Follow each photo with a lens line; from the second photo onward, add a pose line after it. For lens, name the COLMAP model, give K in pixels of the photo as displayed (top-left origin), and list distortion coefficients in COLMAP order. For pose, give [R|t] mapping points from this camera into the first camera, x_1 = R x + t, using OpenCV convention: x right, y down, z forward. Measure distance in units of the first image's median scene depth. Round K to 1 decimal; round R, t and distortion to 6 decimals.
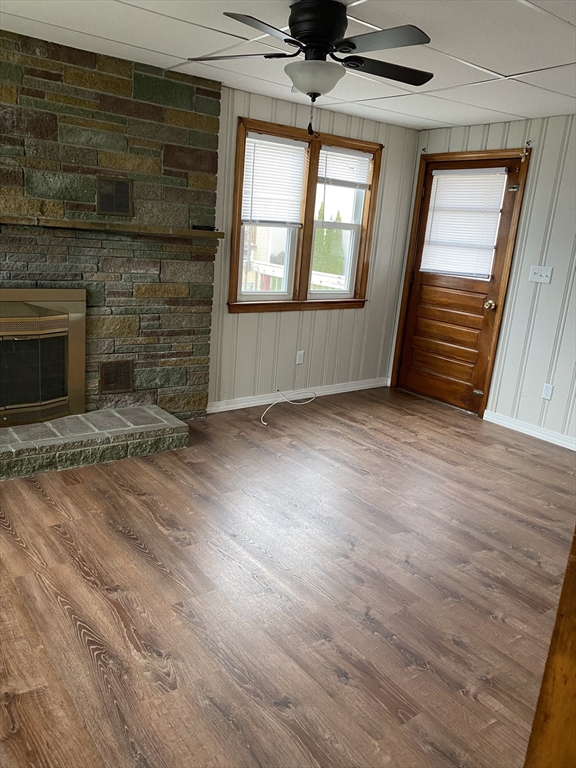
lens RADIAL K [[581.2, 0, 288.0], [0, 581.2, 384.0], [0, 0, 1]] dist [0.051555, -0.066719]
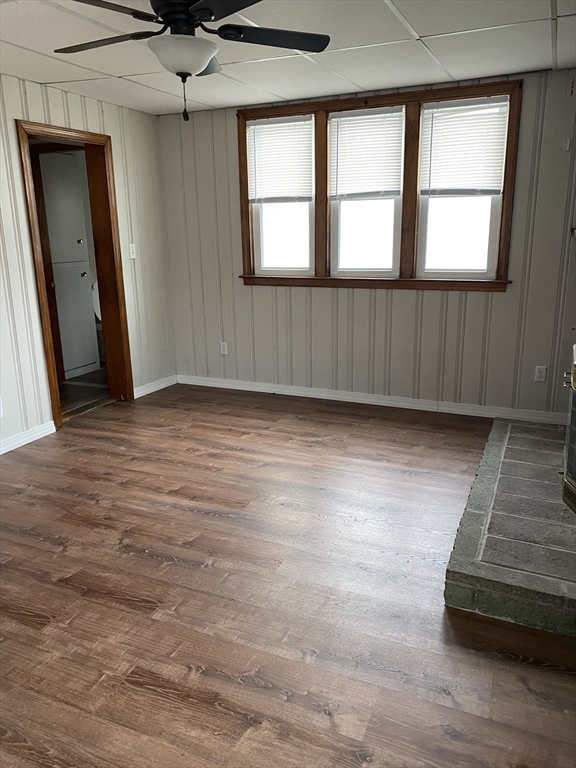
lens RADIAL K [[575.7, 0, 288.0], [0, 575.7, 390.6], [0, 0, 1]] dist [0.032891, -0.074169]
pose [[-0.867476, 0.071601, -0.492299, 0.252123], [-0.174099, 0.883316, 0.435250, -0.324301], [0.466020, 0.463278, -0.753790, 1.337501]]
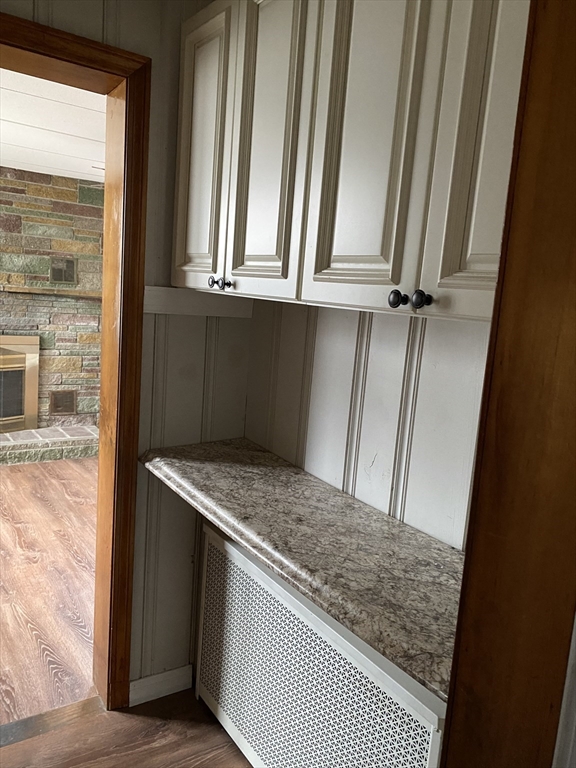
lens RADIAL K [[575.7, 0, 288.0], [0, 575.7, 390.6], [0, 0, 1]] dist [0.032891, -0.074169]
pose [[0.999483, 0.001705, -0.032118, 0.286642], [-0.004940, 0.994884, -0.100904, 0.100549], [0.031781, 0.101011, 0.994378, -0.322712]]
